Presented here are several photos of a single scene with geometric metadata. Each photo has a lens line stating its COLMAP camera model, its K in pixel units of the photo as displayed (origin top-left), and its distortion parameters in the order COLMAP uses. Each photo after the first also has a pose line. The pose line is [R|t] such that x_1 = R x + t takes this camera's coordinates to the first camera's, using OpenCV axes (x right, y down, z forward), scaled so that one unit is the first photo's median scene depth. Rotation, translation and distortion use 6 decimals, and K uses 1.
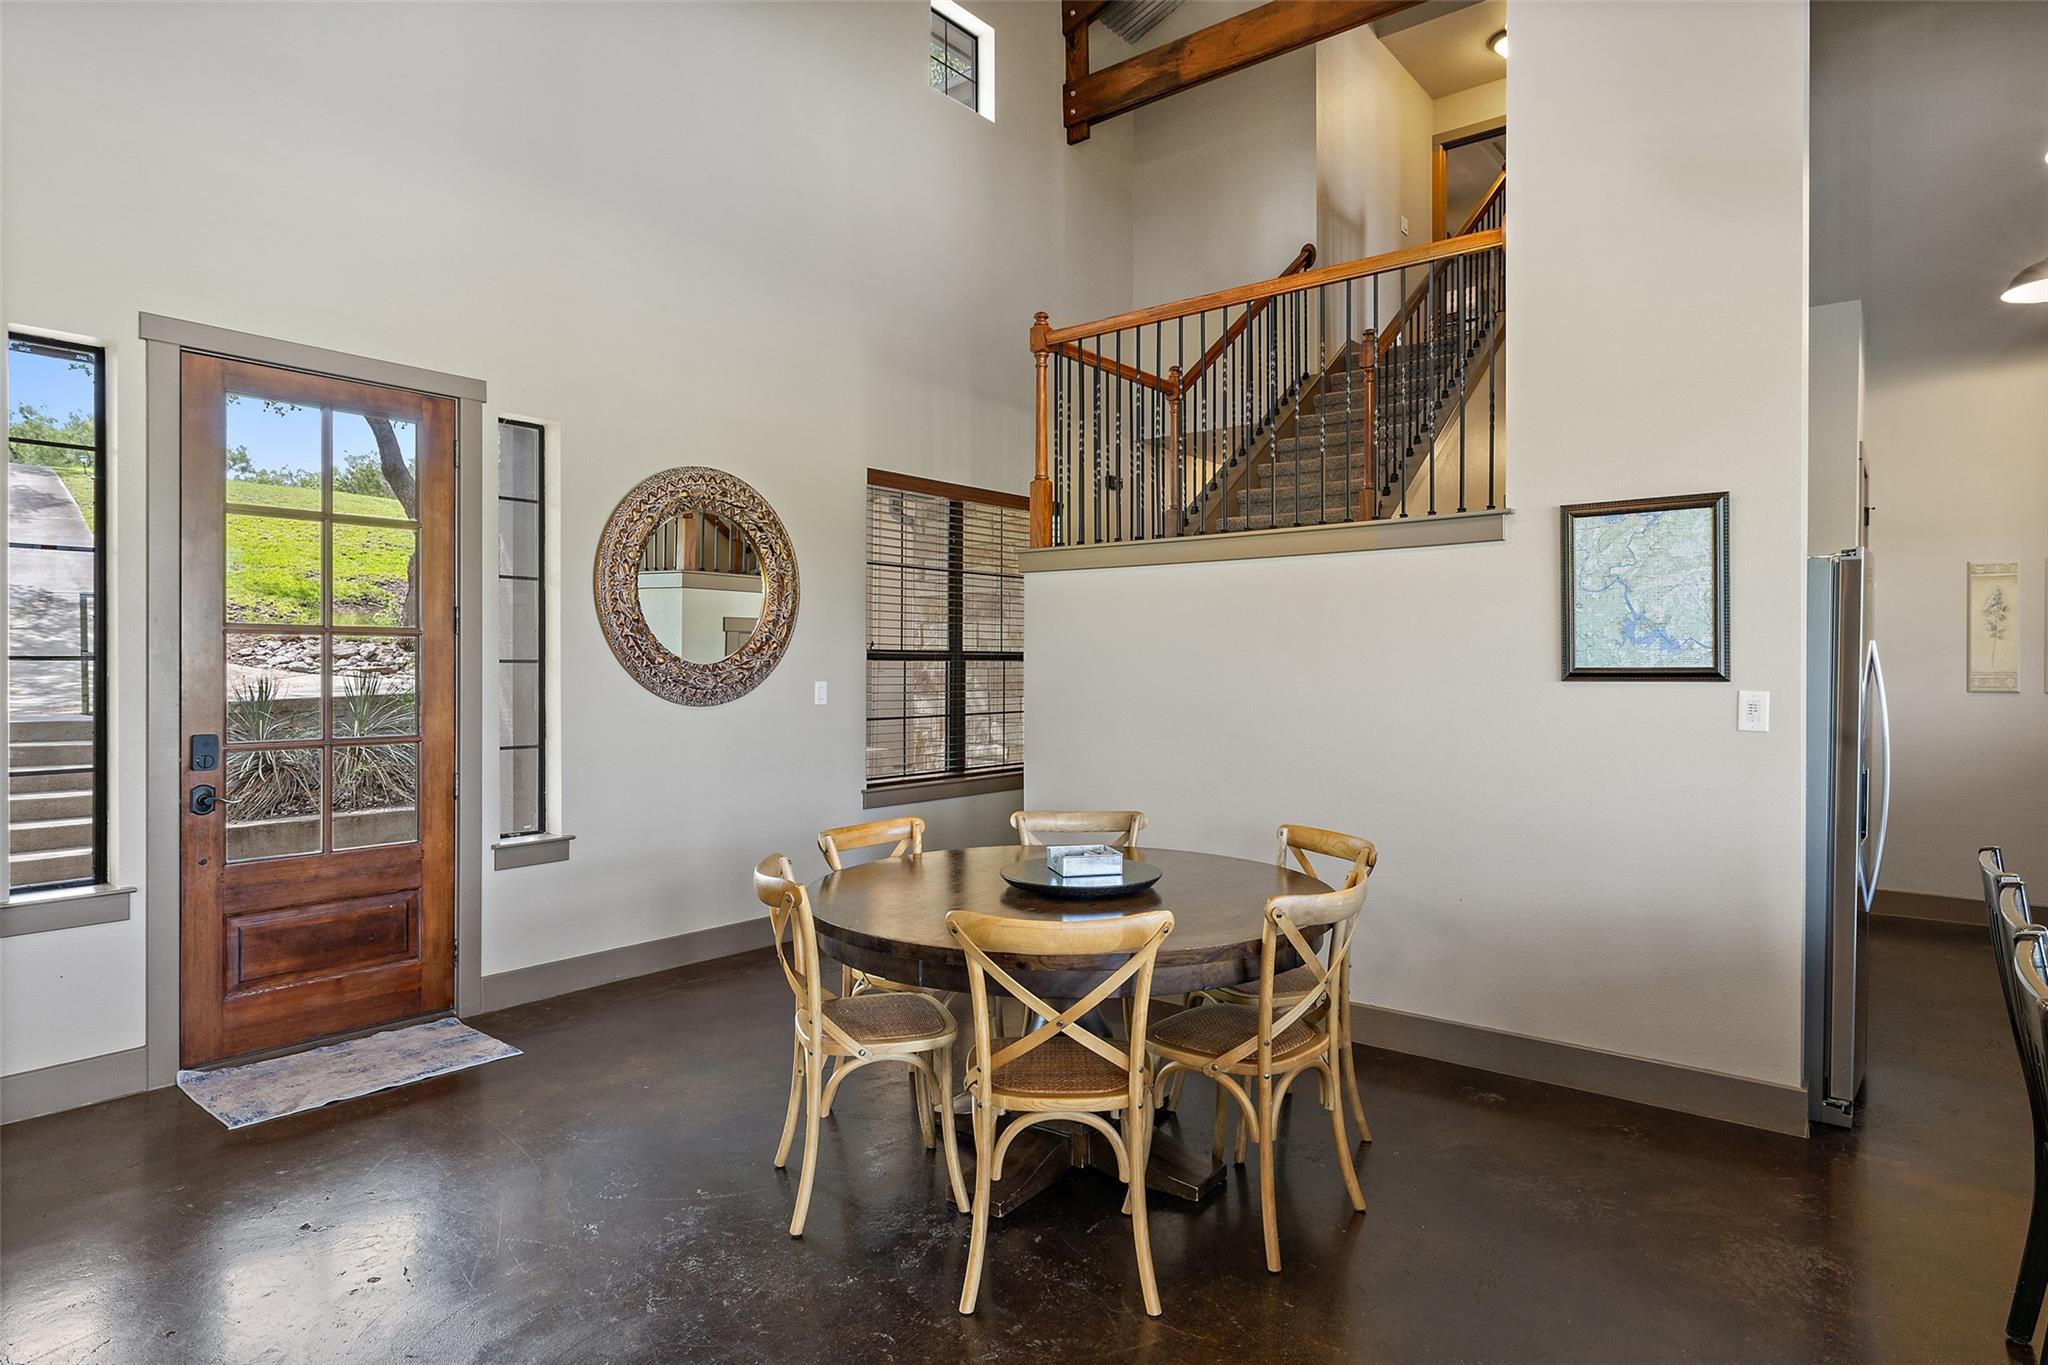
lens RADIAL K [[1111.4, 0, 1030.2], [0, 1111.4, 683.2], [0, 0, 1]] dist [0.004323, 0.000883]
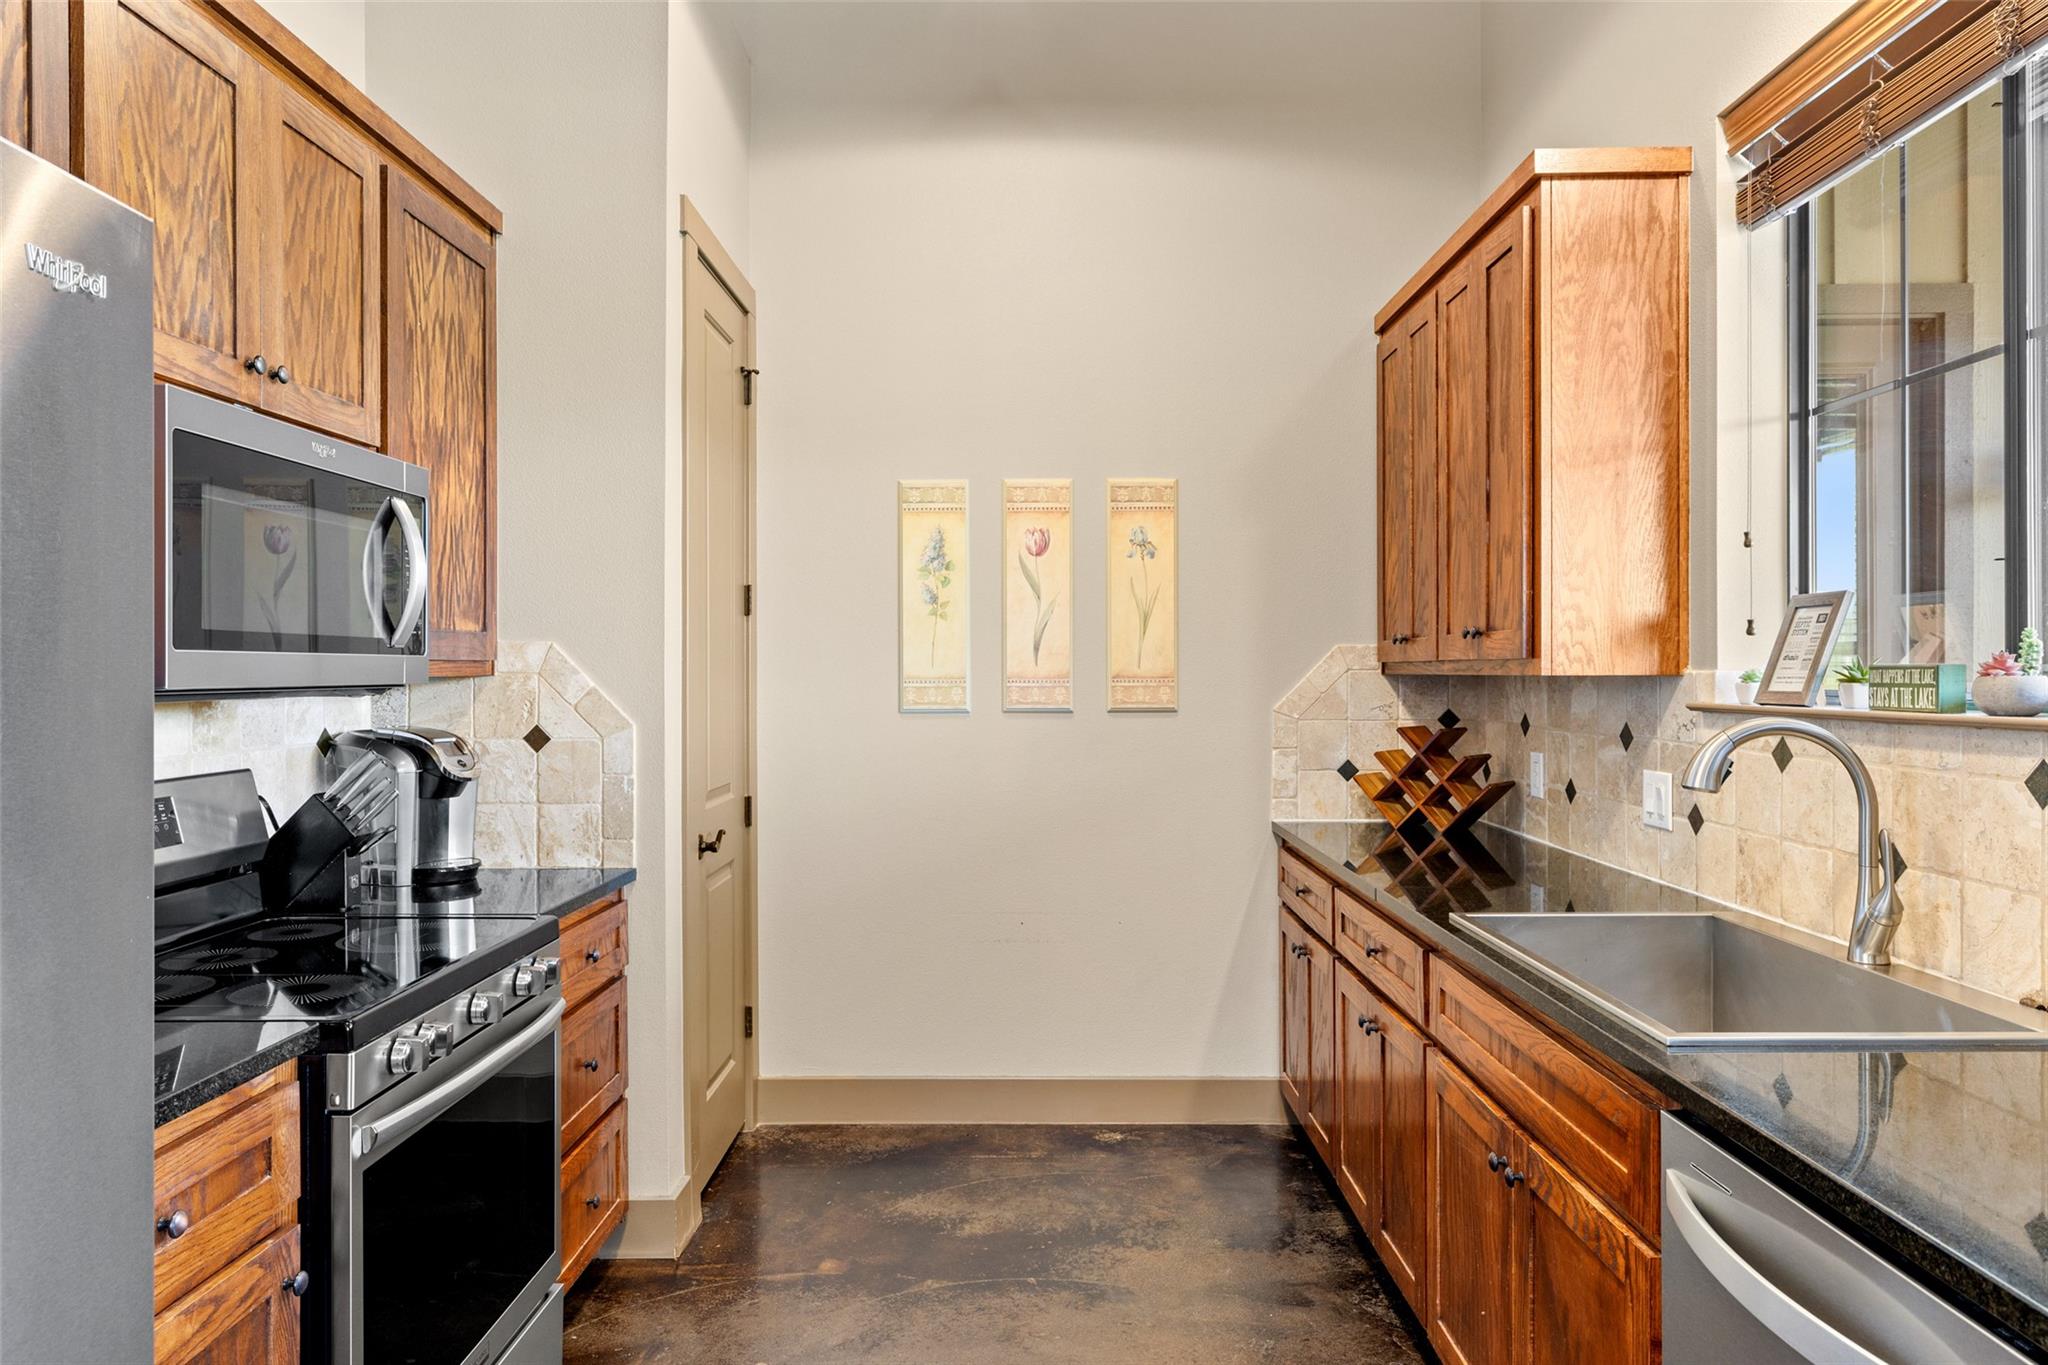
lens RADIAL K [[1298.9, 0, 1023.7], [0, 1298.9, 679.2], [0, 0, 1]] dist [-0.003228, -0.000197]
pose [[0.792008, -0.004975, 0.610491, 0.497278], [0.016951, 0.999760, -0.013845, 0.001186], [-0.610276, 0.021314, 0.791902, 0.450551]]
